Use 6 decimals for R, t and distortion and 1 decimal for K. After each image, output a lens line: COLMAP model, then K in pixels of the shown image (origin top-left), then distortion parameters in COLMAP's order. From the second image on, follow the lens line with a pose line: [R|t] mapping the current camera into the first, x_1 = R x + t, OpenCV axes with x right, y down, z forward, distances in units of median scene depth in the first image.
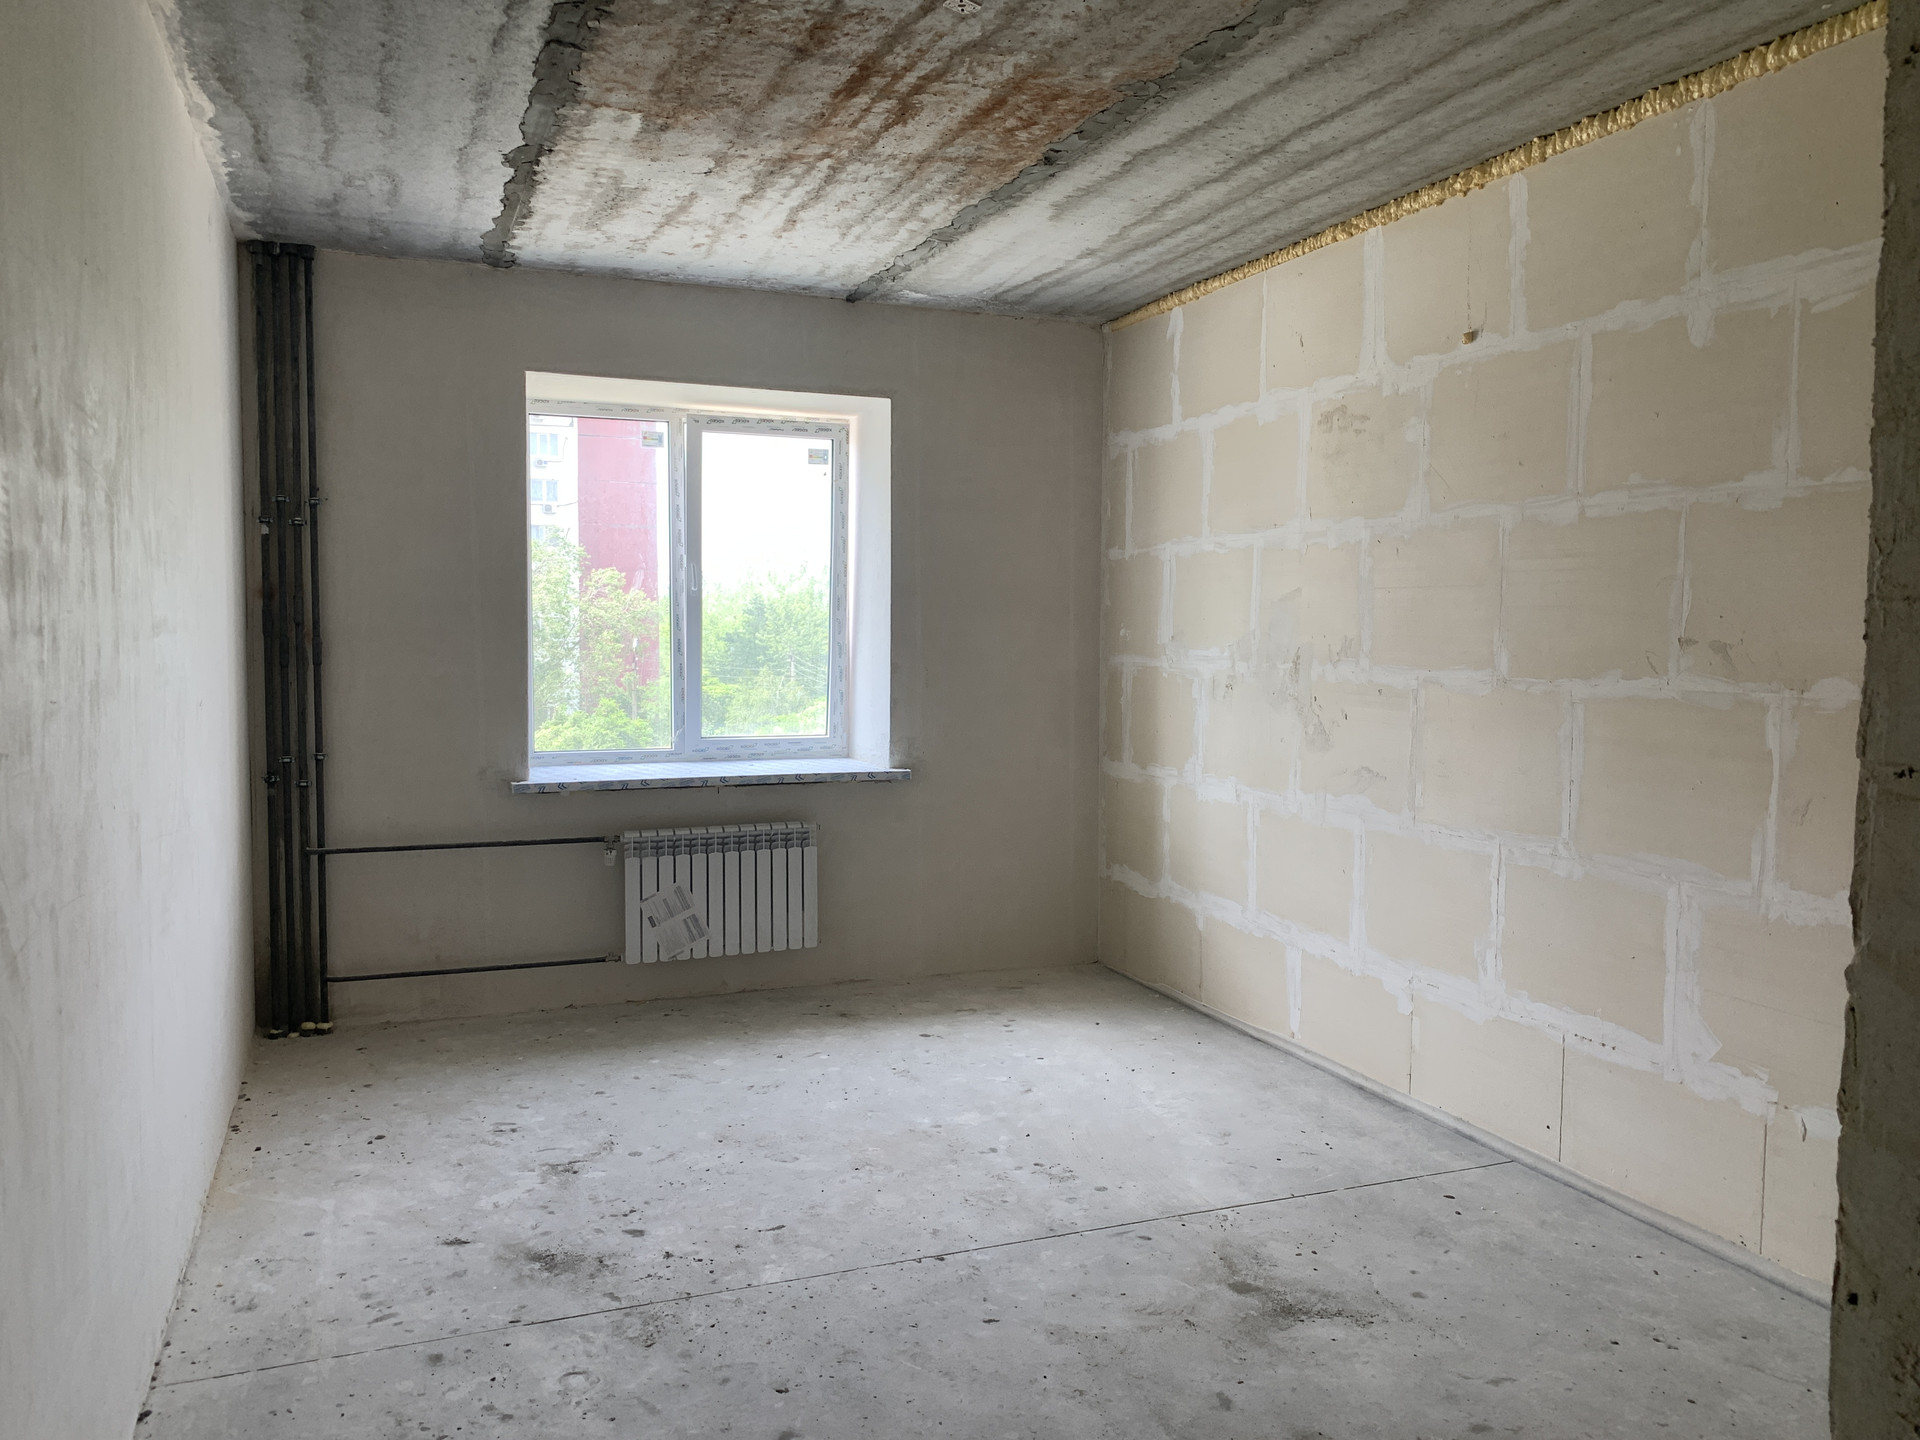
lens RADIAL K [[1468.2, 0, 957.5], [0, 1468.2, 719.0], [0, 0, 1]] dist [0.020908, -0.021721]
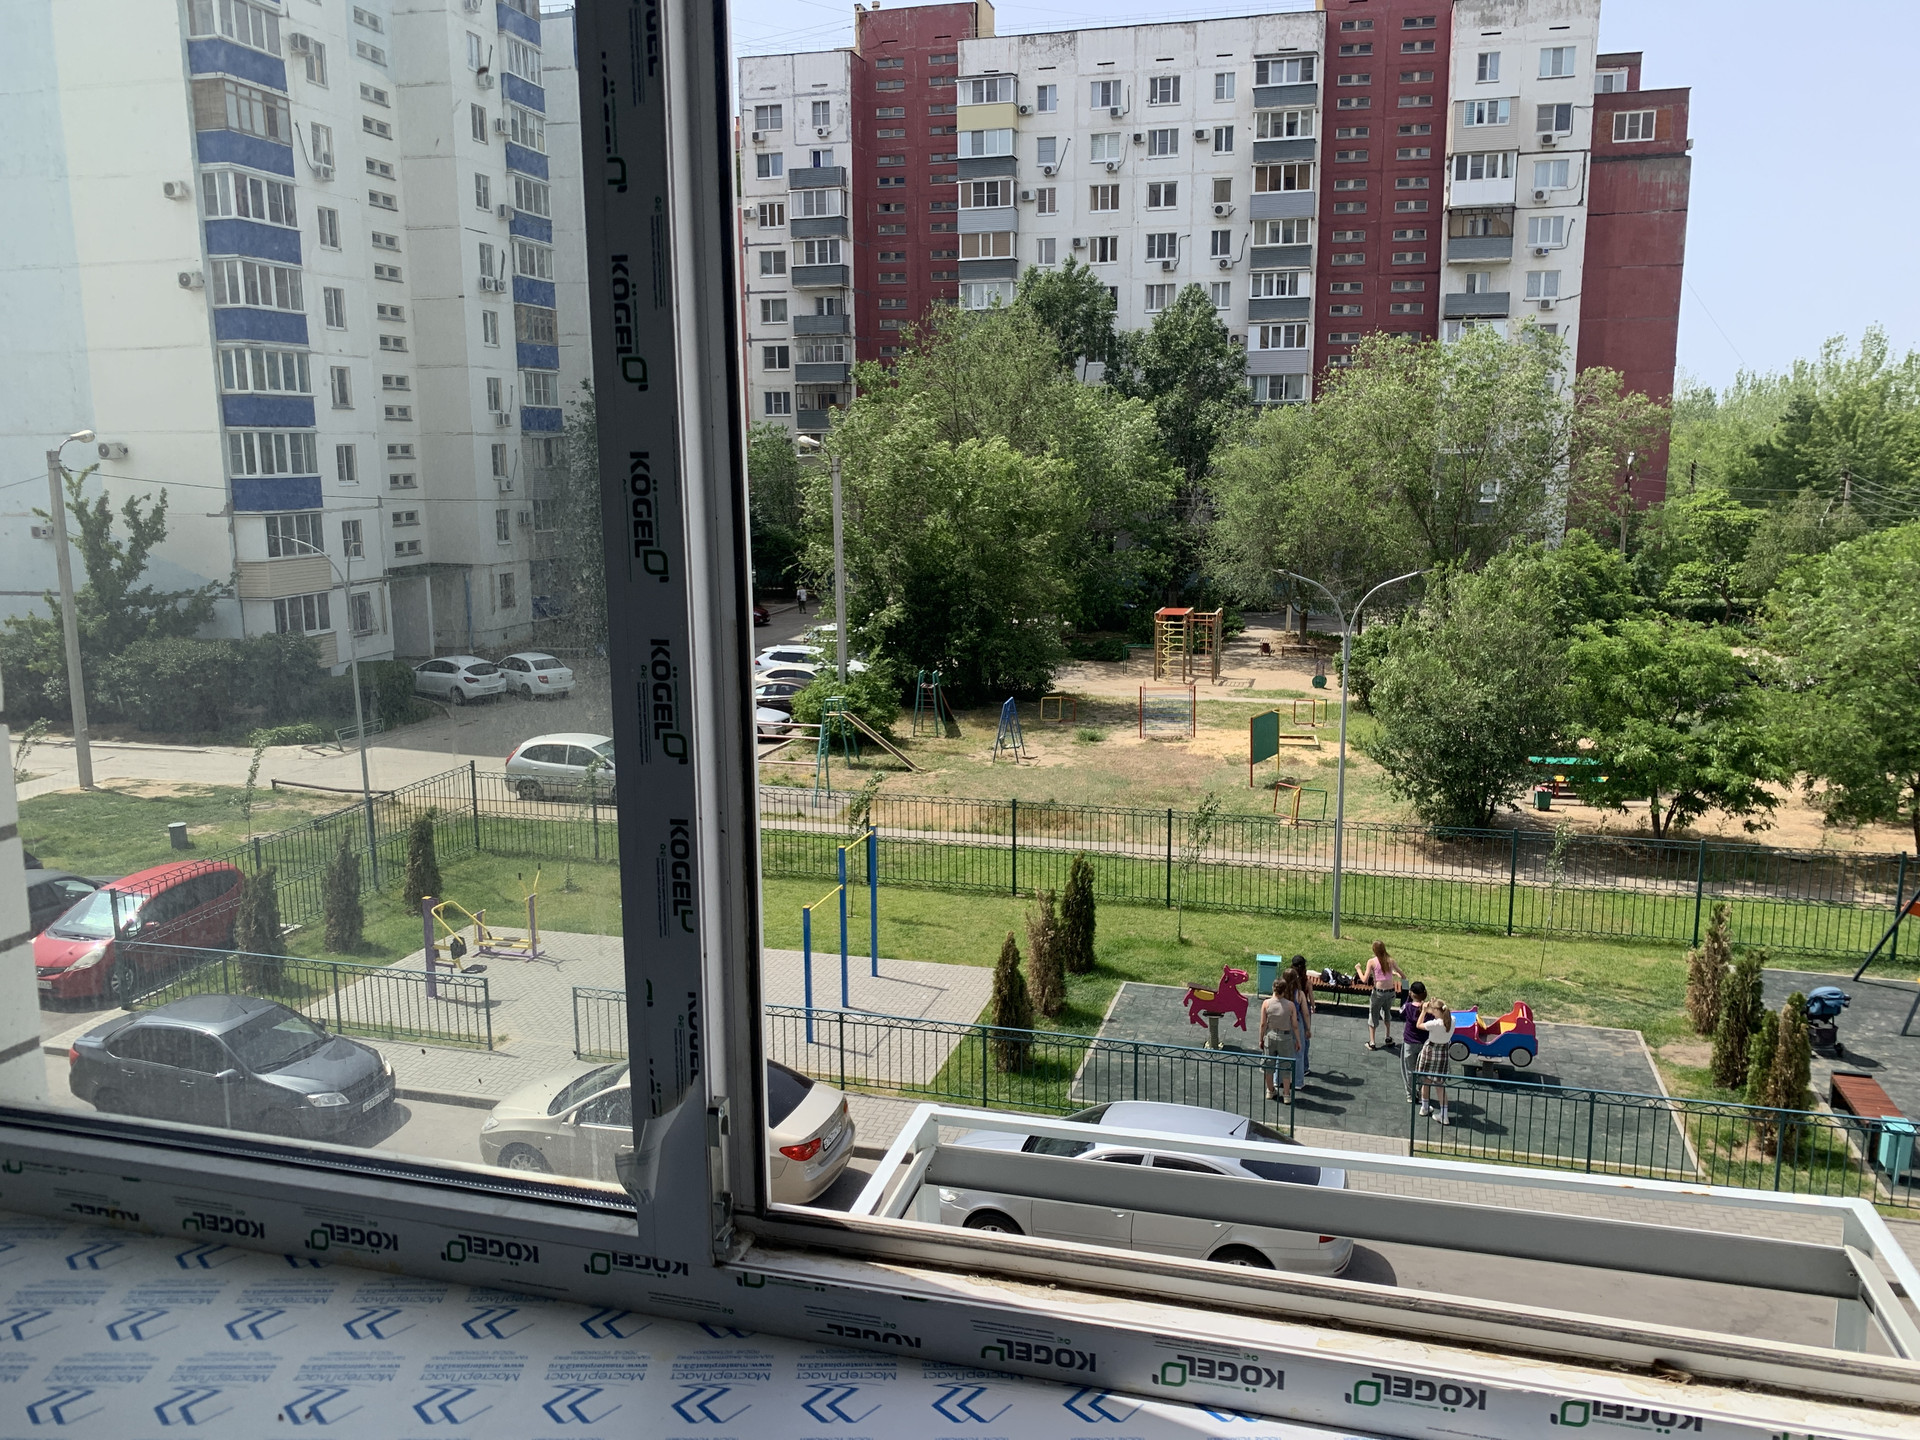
lens RADIAL K [[1468.2, 0, 963.7], [0, 1468.2, 713.0], [0, 0, 1]] dist [0.020908, -0.021721]
pose [[0.797097, 0.097525, -0.595923, -0.010009], [-0.026603, 0.991585, 0.126694, -0.005209], [0.603264, -0.085134, 0.792984, 0.119516]]
